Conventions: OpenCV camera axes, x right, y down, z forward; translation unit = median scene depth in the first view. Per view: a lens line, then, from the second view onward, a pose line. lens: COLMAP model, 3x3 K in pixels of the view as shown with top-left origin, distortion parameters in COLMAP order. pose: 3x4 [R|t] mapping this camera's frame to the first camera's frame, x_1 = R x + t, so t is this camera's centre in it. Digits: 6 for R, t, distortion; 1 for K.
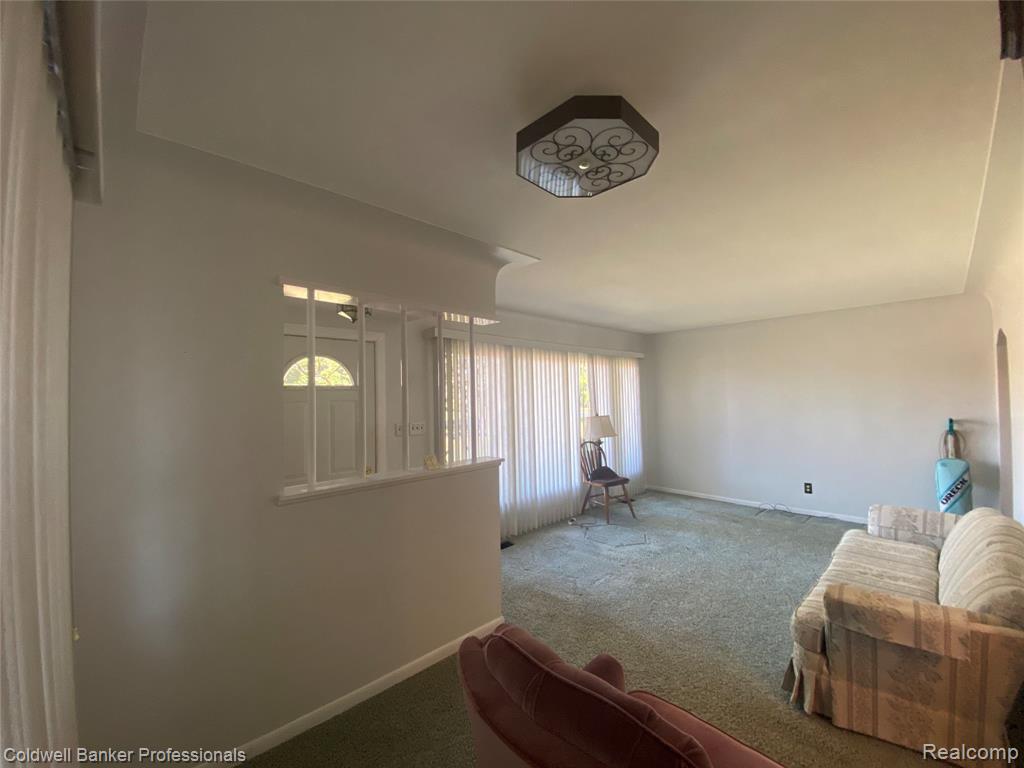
lens RADIAL K [[411.0, 0, 512.8], [0, 411.0, 387.5], [0, 0, 1]] dist [-0.008256, -0.000889]
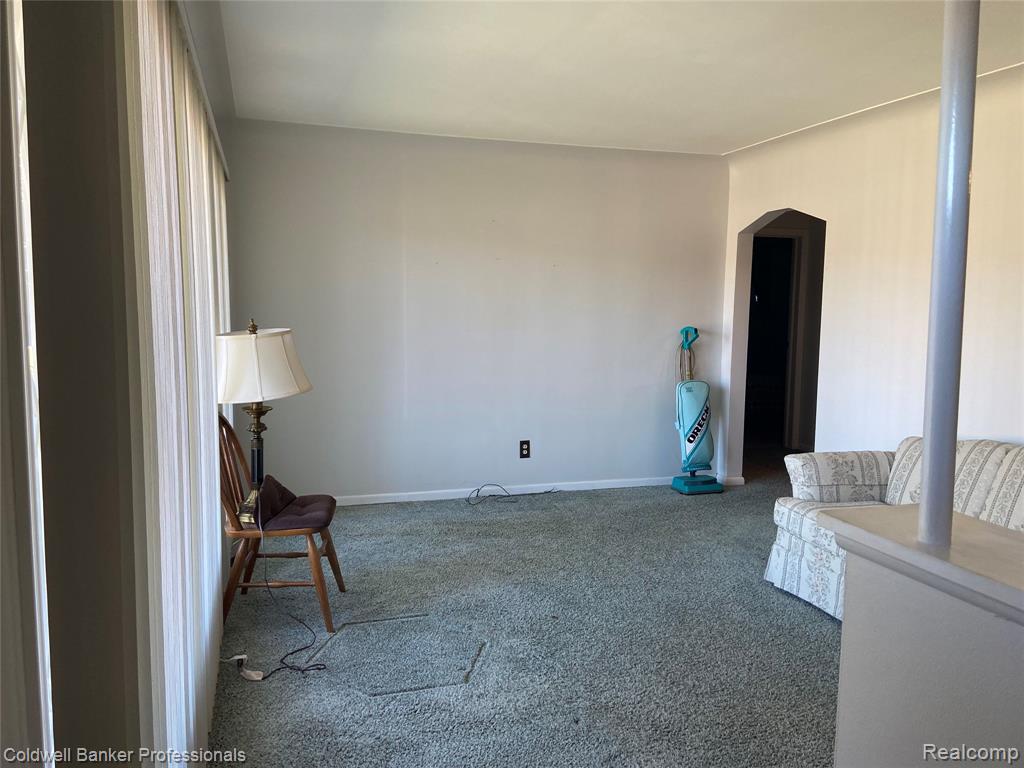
lens RADIAL K [[764.2, 0, 514.0], [0, 764.2, 382.3], [0, 0, 1]] dist [0.053579, -0.006020]
pose [[0.426343, -0.068457, 0.901967, -0.331265], [-0.051323, 0.993695, 0.099678, 0.052622], [-0.903104, -0.088789, 0.420142, 0.697695]]
